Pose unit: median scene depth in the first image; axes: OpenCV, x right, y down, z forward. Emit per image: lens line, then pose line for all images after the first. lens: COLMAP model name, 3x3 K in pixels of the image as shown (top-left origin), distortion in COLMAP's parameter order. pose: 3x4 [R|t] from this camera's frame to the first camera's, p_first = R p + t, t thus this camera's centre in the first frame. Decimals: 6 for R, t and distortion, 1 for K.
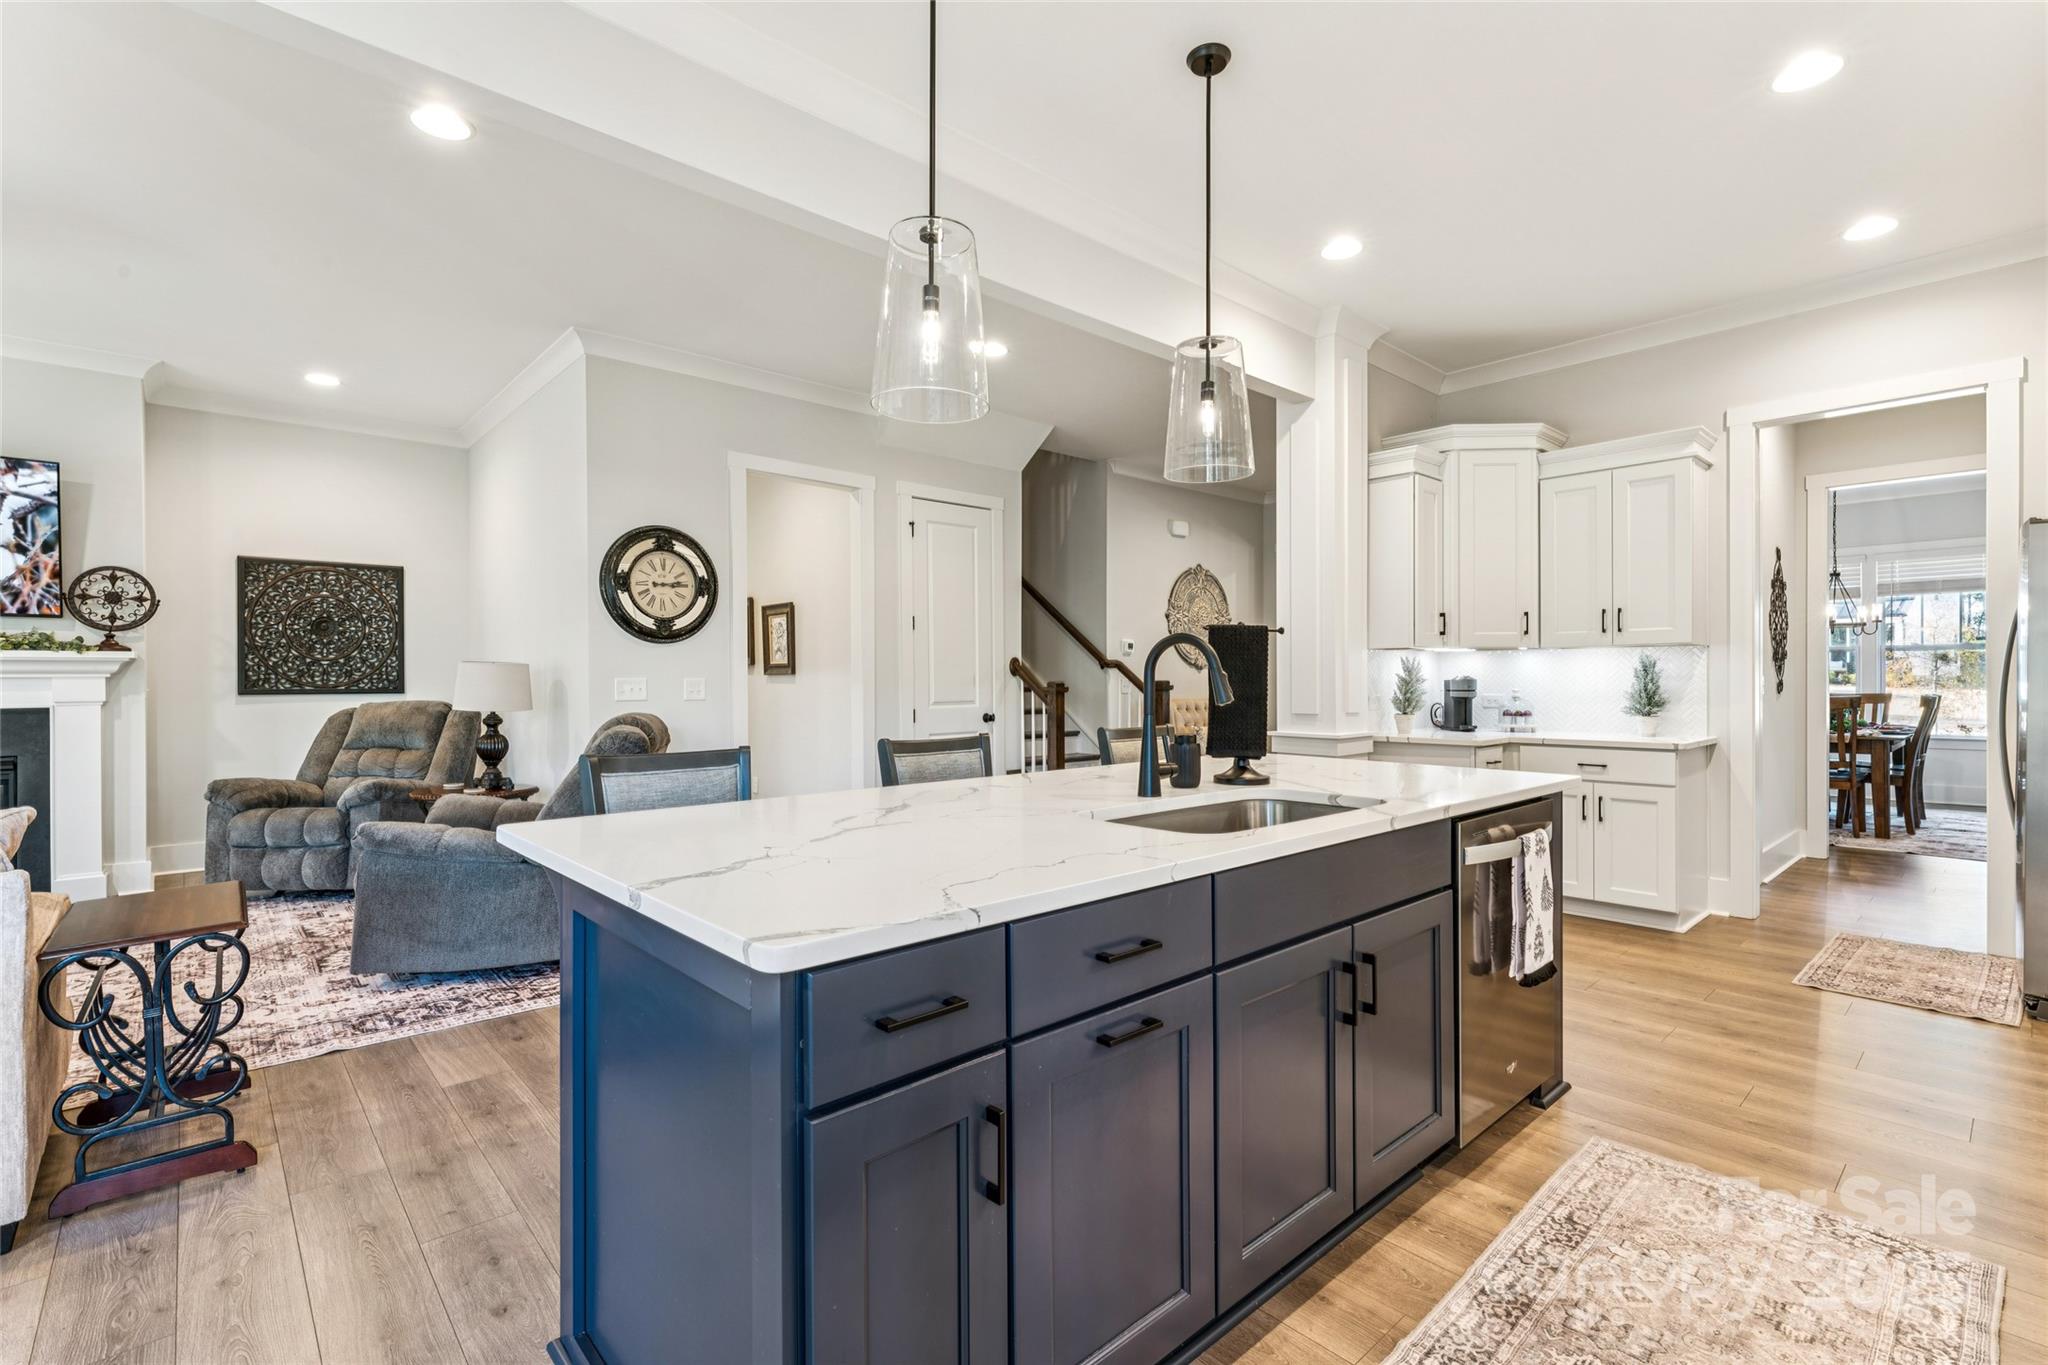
lens RADIAL K [[934.3, 0, 1030.5], [0, 934.3, 679.2], [0, 0, 1]] dist [0.004570, -0.000237]
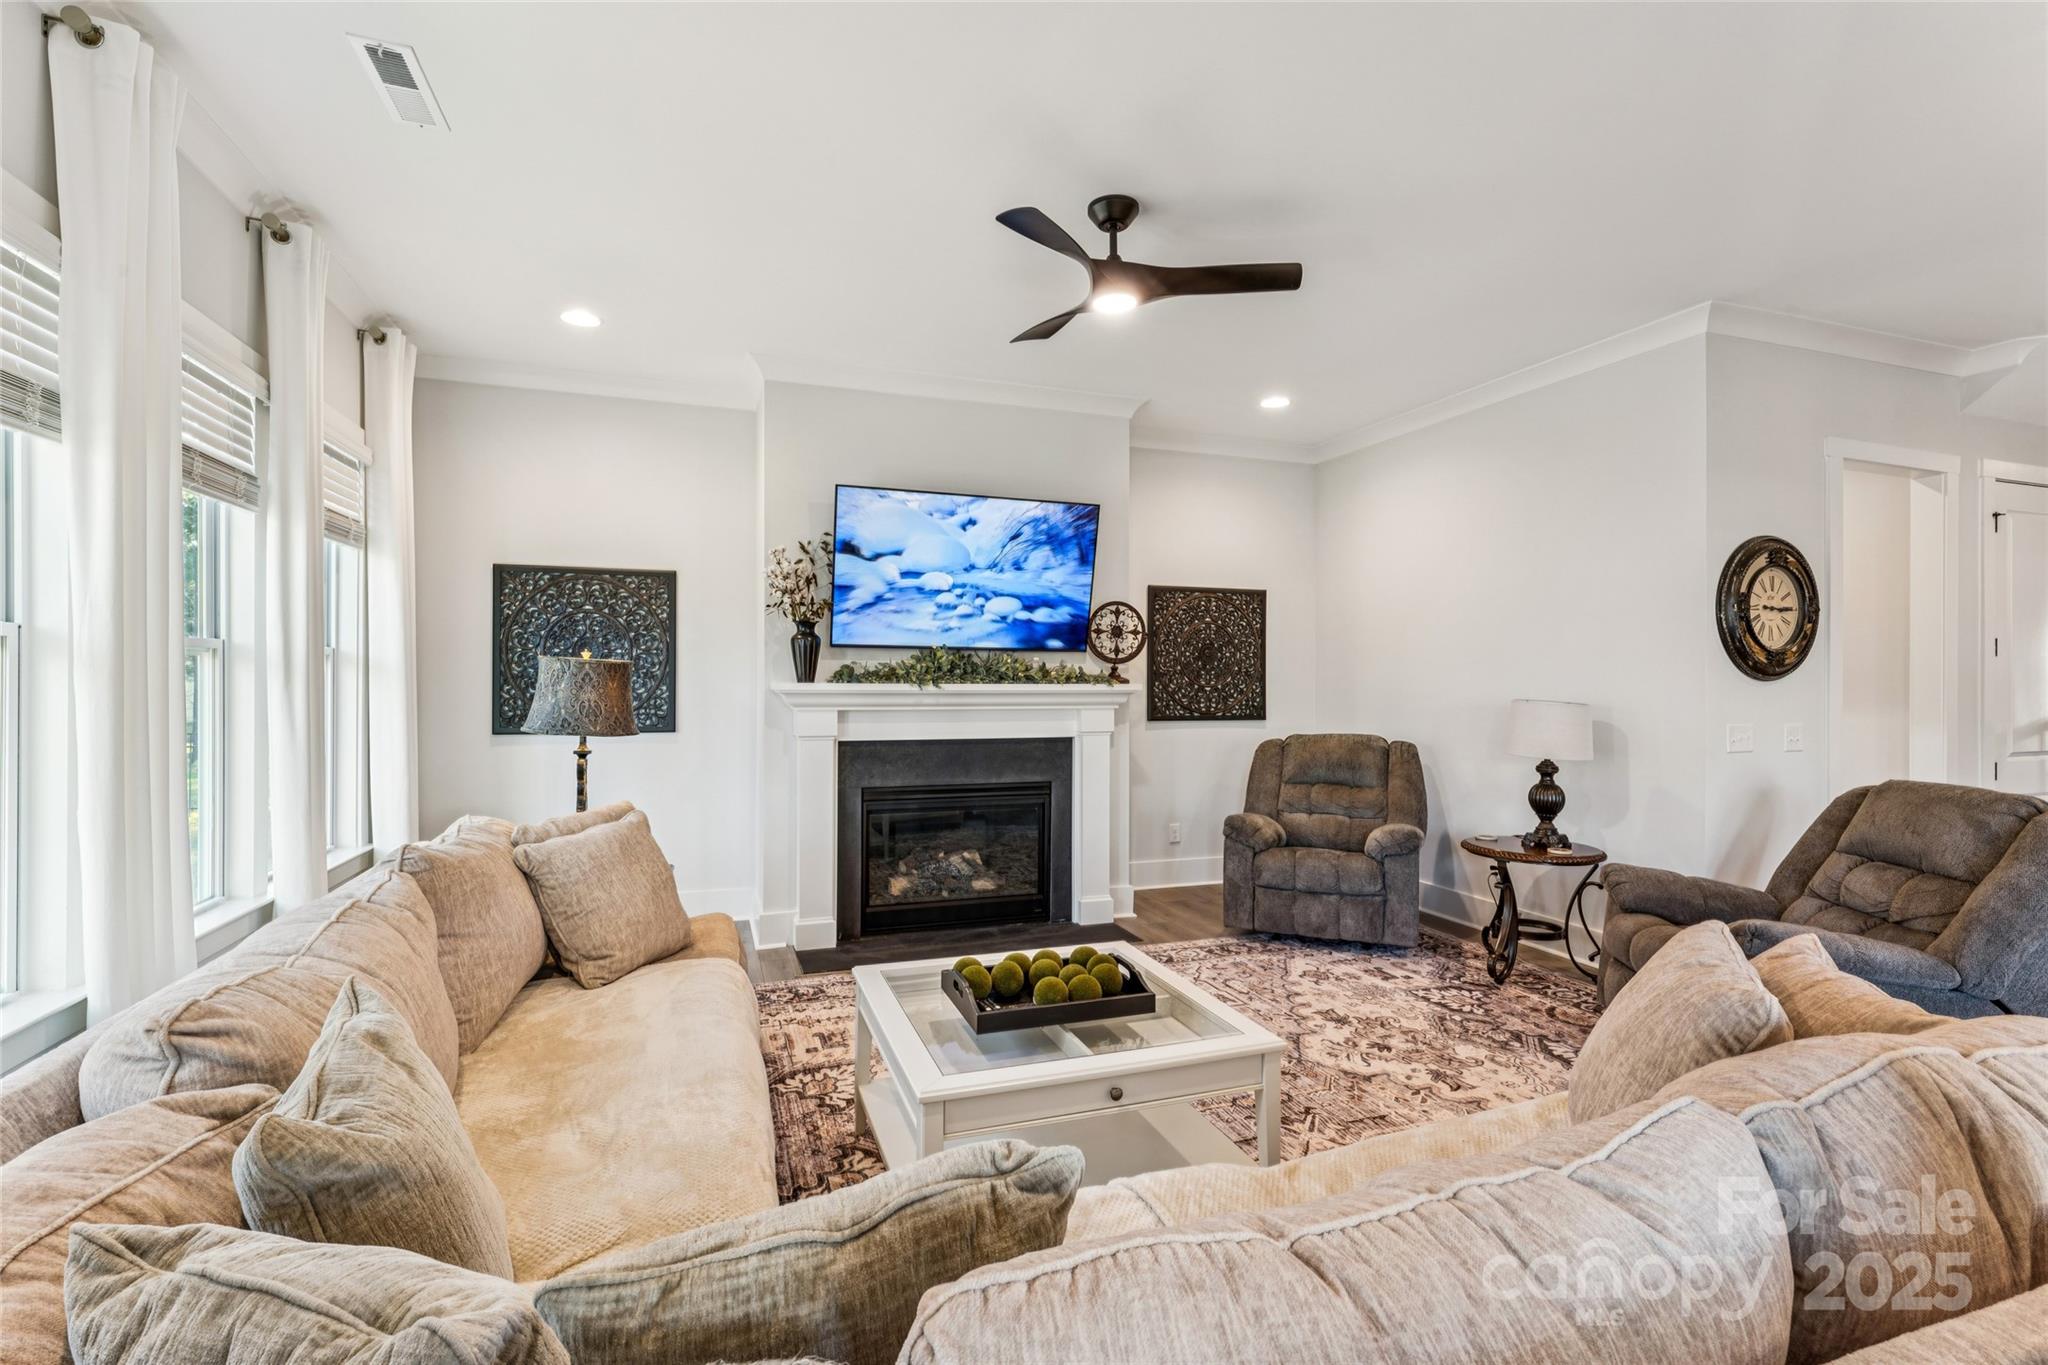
lens RADIAL K [[934.3, 0, 1026.4], [0, 934.3, 675.3], [0, 0, 1]] dist [0.004570, -0.000237]
pose [[0.923627, 0.008060, -0.383207, -0.673609], [-0.008431, 0.999964, 0.000712, -0.038331], [0.383199, 0.002574, 0.923662, 0.003508]]
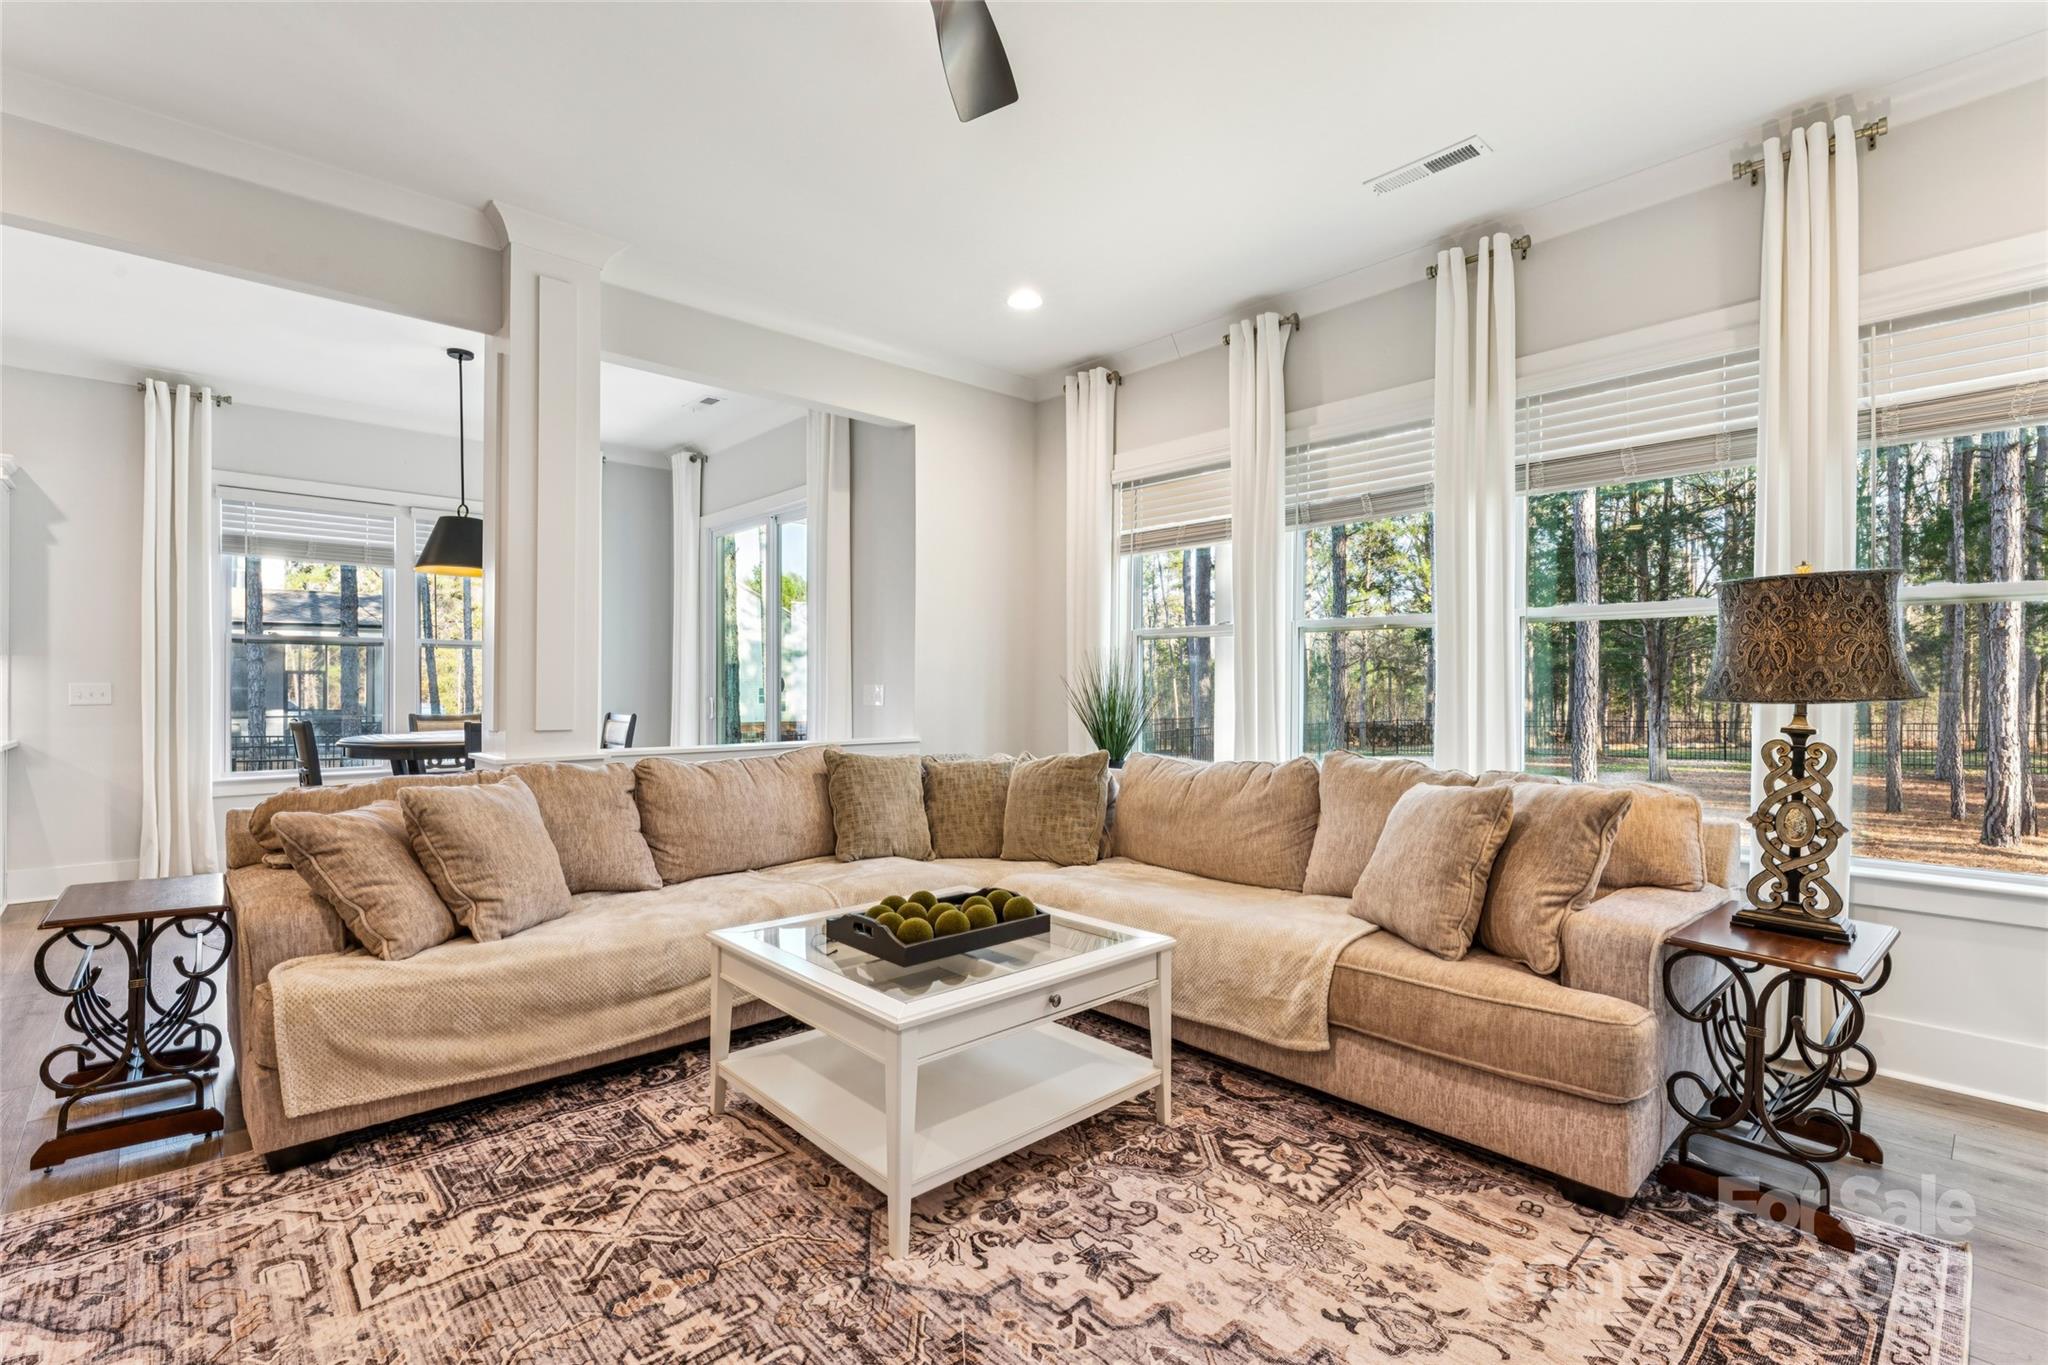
lens RADIAL K [[934.3, 0, 1030.3], [0, 934.3, 684.9], [0, 0, 1]] dist [0.004570, -0.000237]
pose [[-0.999891, 0.002182, -0.014589, -0.895922], [0.002272, 0.999978, -0.006183, 0.004522], [0.014576, -0.006216, -0.999874, 0.970019]]
